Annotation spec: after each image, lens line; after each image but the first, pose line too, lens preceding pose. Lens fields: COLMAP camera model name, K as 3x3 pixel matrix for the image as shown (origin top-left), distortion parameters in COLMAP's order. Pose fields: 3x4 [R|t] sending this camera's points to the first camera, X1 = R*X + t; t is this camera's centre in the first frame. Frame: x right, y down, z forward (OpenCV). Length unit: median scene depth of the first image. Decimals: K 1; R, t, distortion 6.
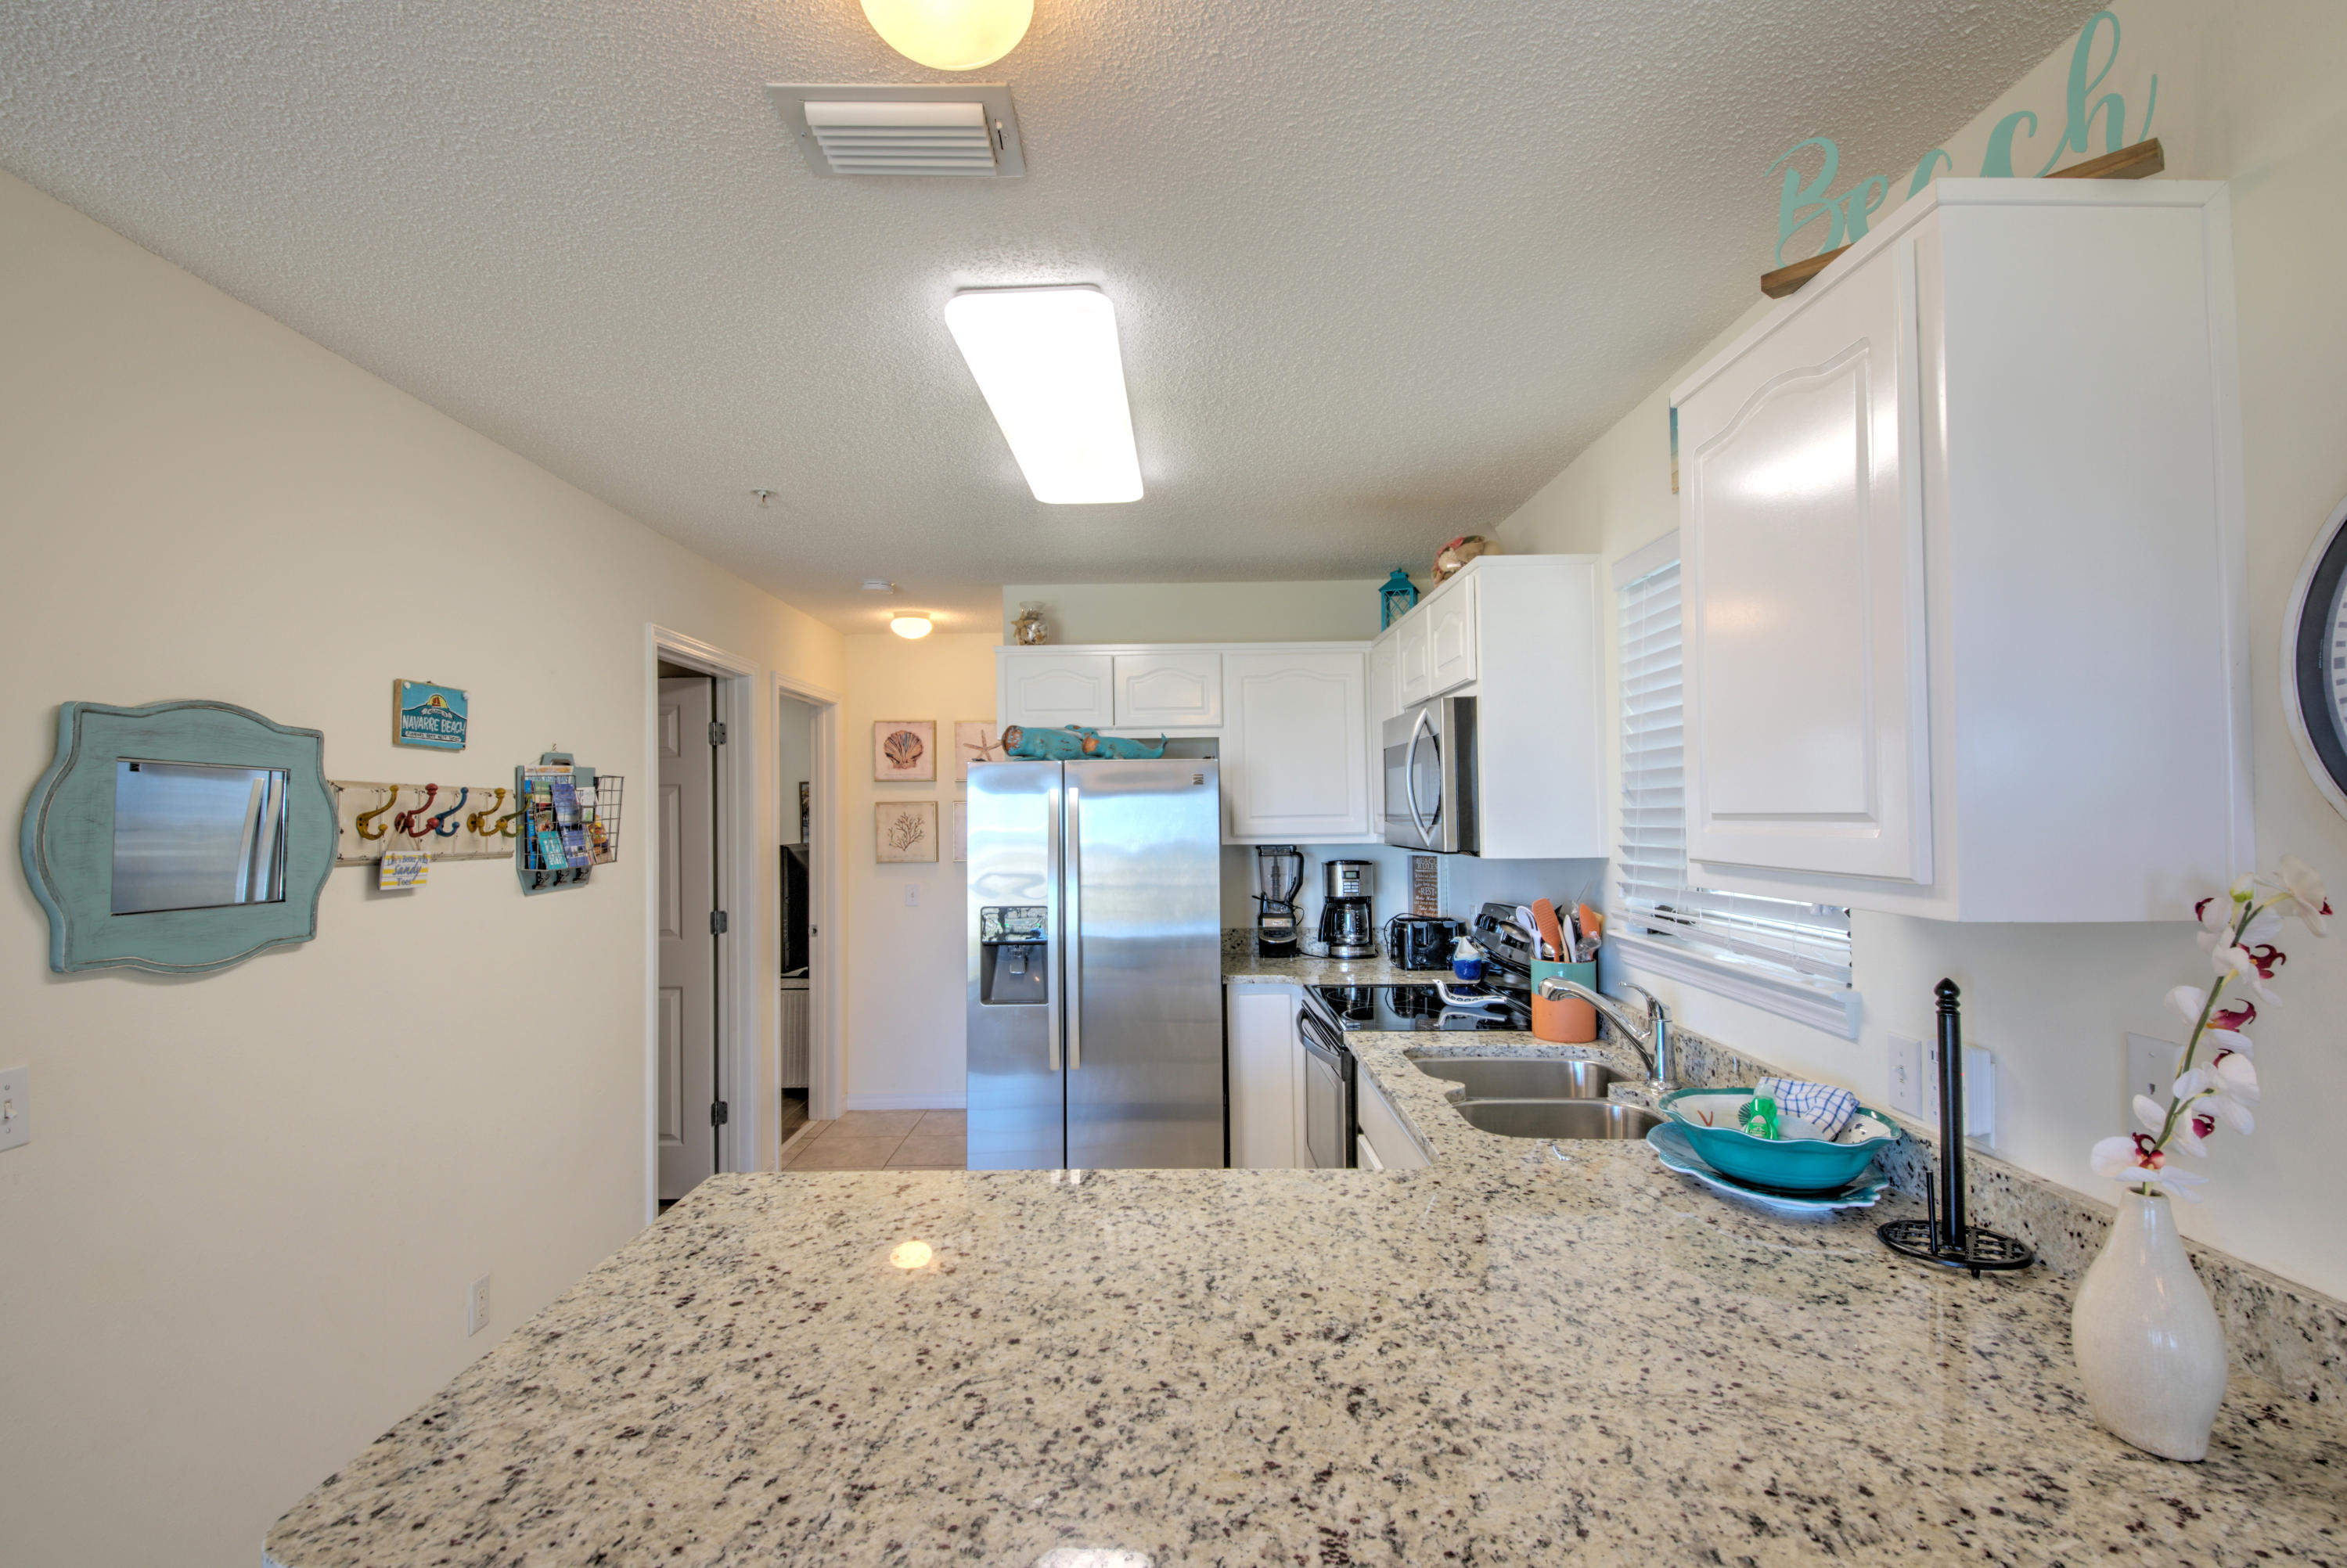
lens RADIAL K [[1117.1, 0, 1173.5], [0, 1117.1, 784.0], [0, 0, 1]] dist [0.030827, -0.034725]
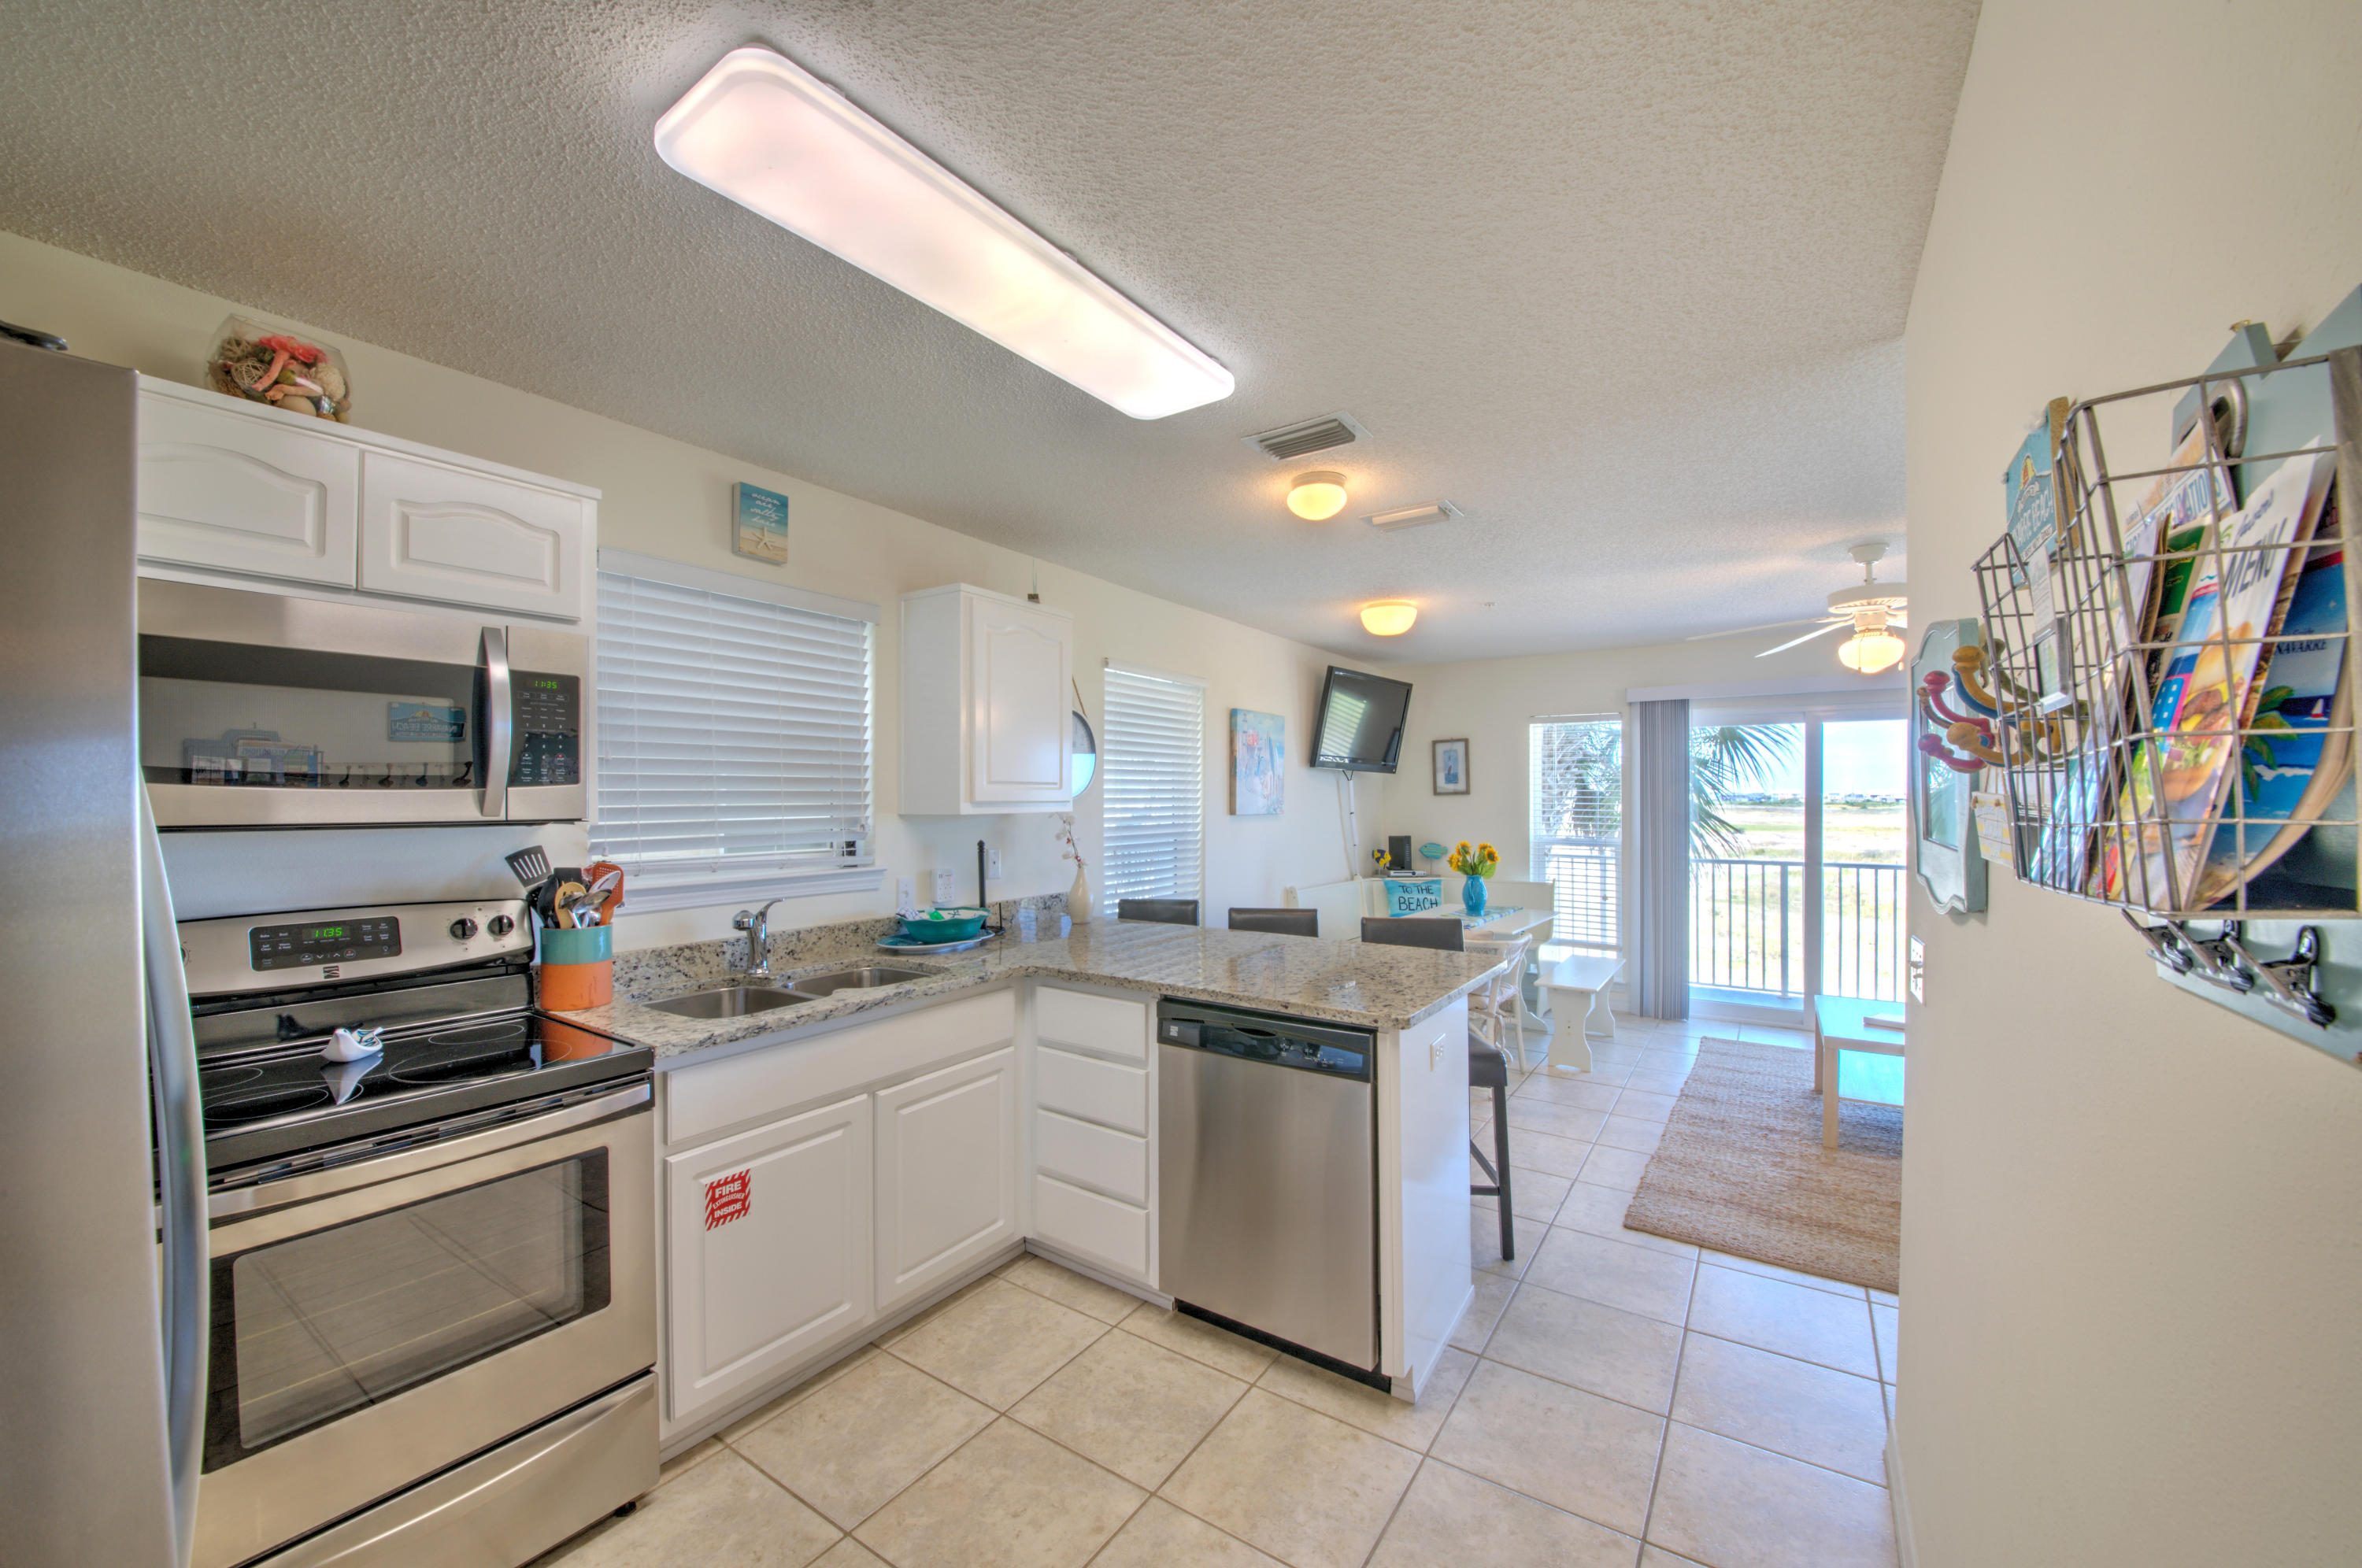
lens RADIAL K [[894.2, 0, 1145.8], [0, 894.2, 792.8], [0, 0, 1]] dist [0.001025, -0.000097]
pose [[-0.818825, 0.012865, 0.573899, -0.880796], [-0.006306, 0.999487, -0.031404, 0.109739], [-0.574009, -0.029333, -0.818324, 2.407052]]
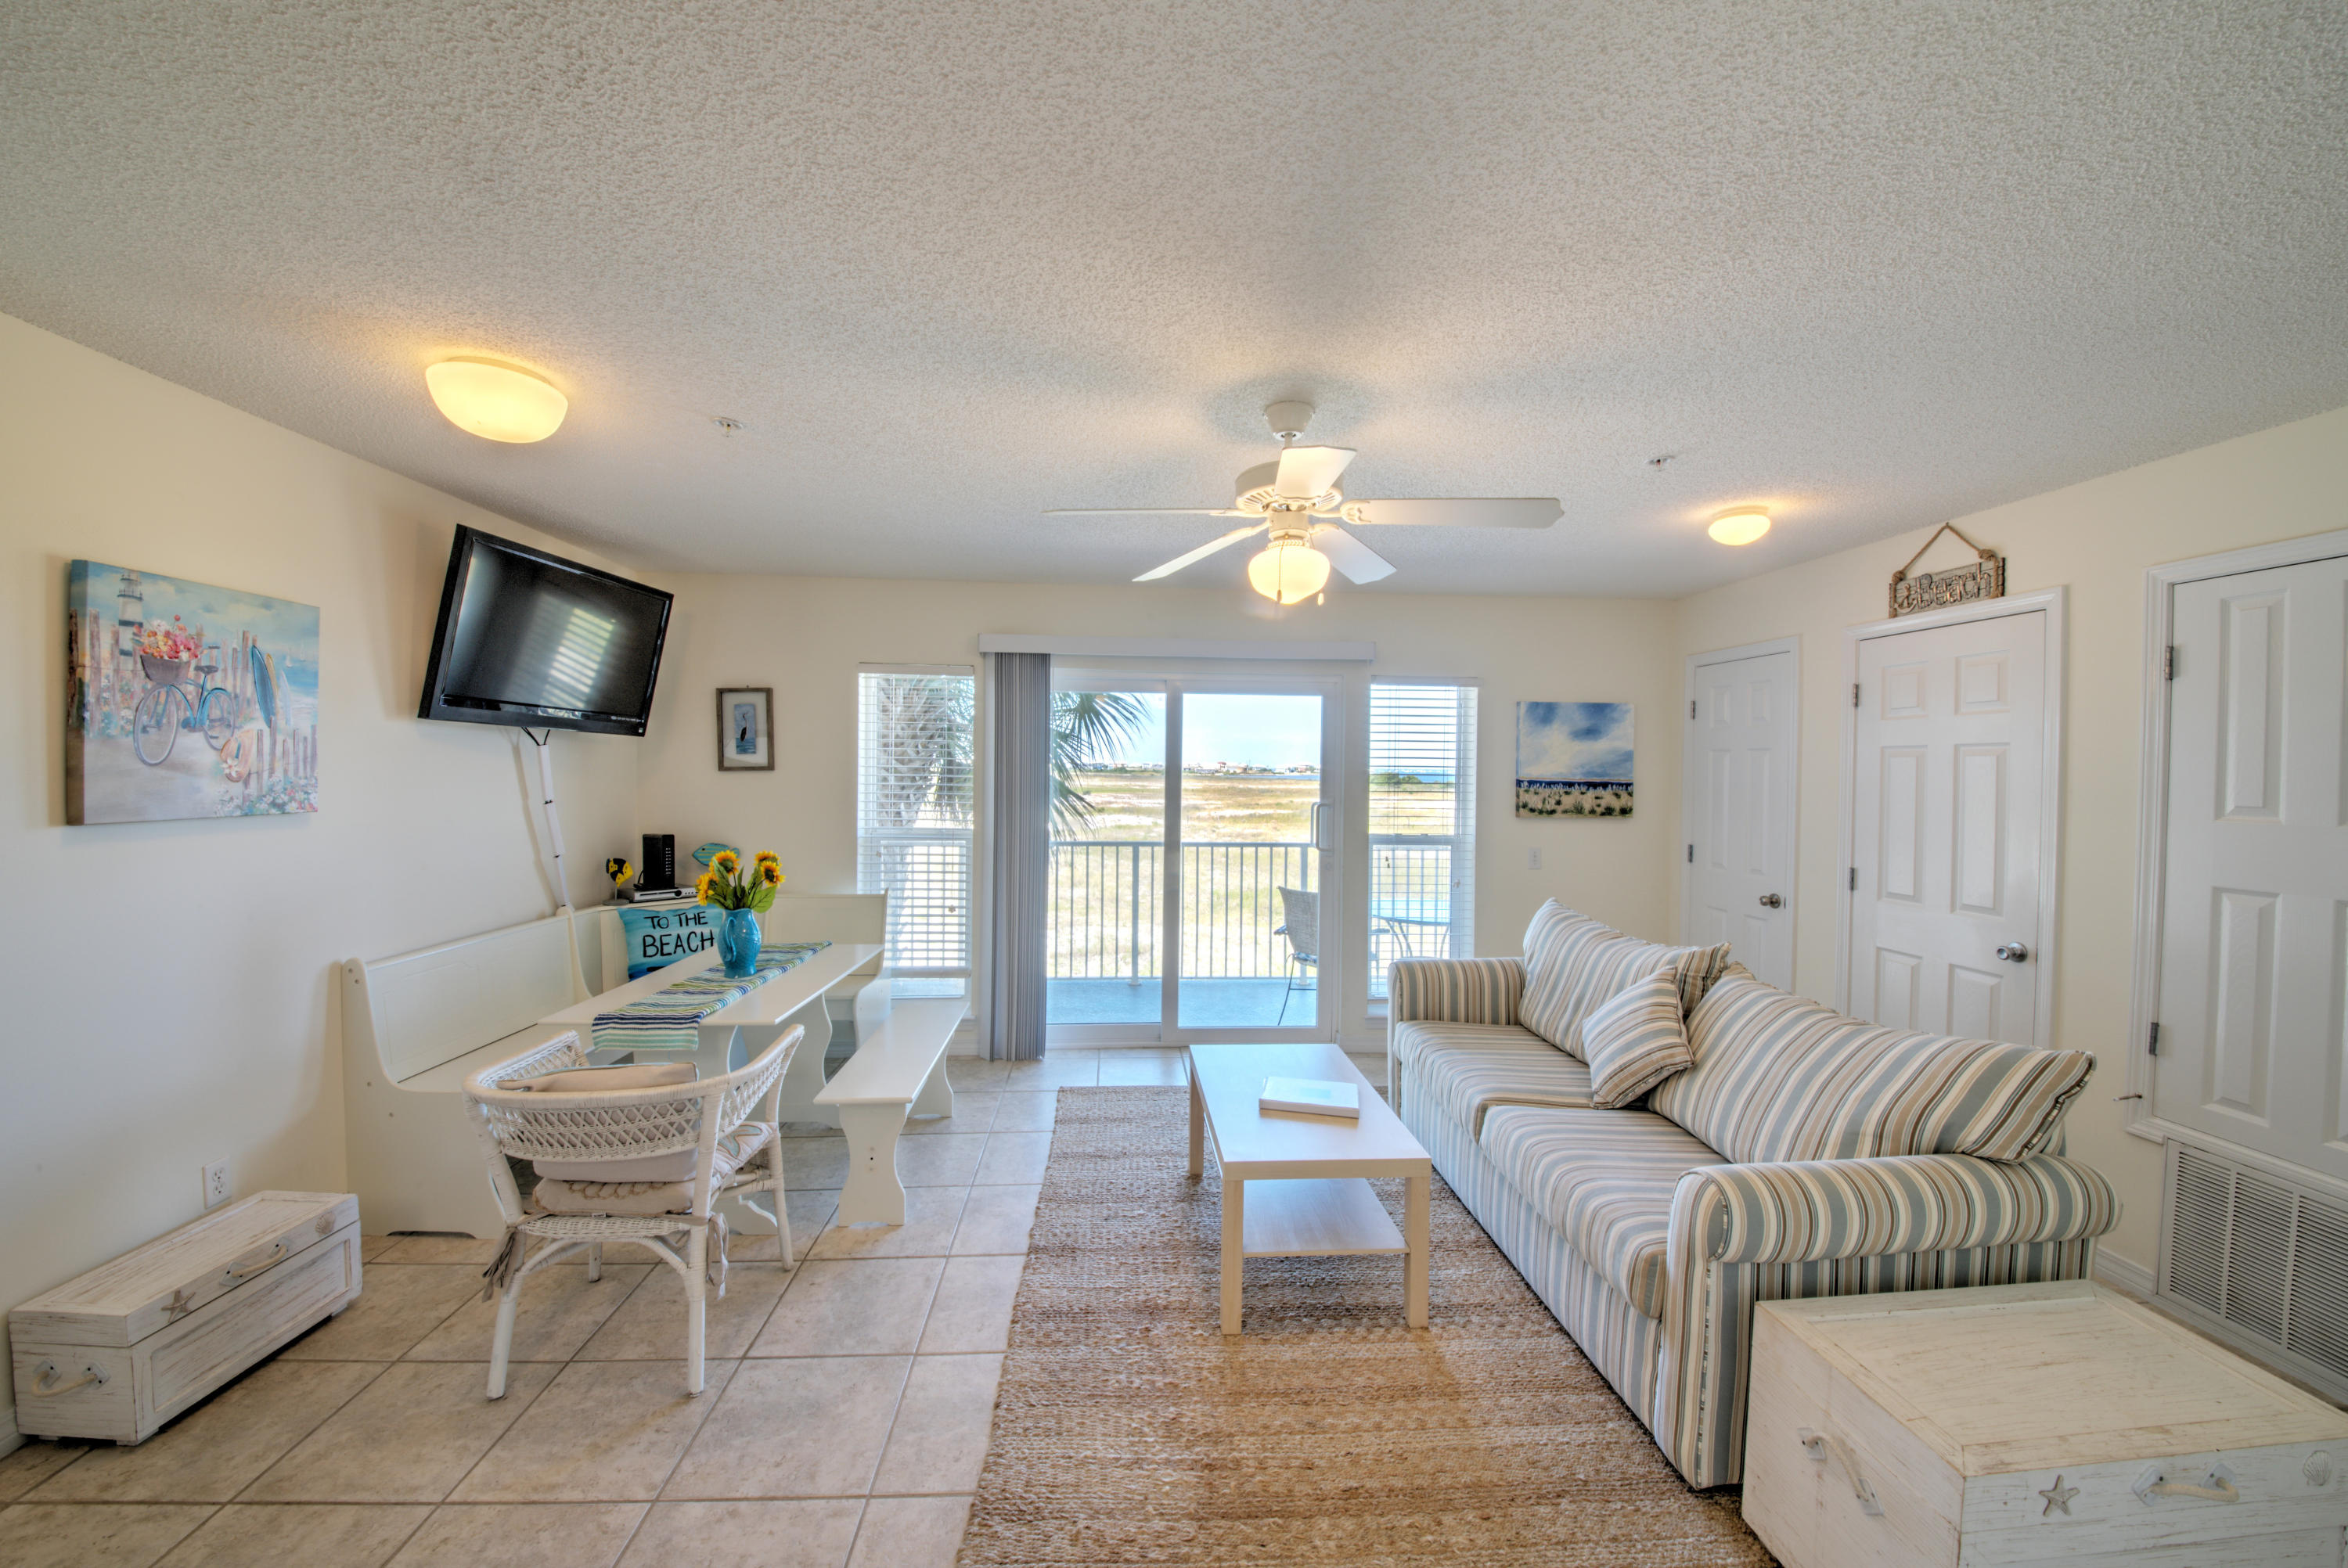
lens RADIAL K [[837.9, 0, 1174.0], [0, 837.9, 784.0], [0, 0, 1]] dist [0.001283, -0.011666]
pose [[-0.996804, -0.001336, -0.079880, -0.787186], [-0.001032, 0.999992, -0.003846, 0.029789], [0.079884, -0.003751, -0.996797, 0.897680]]
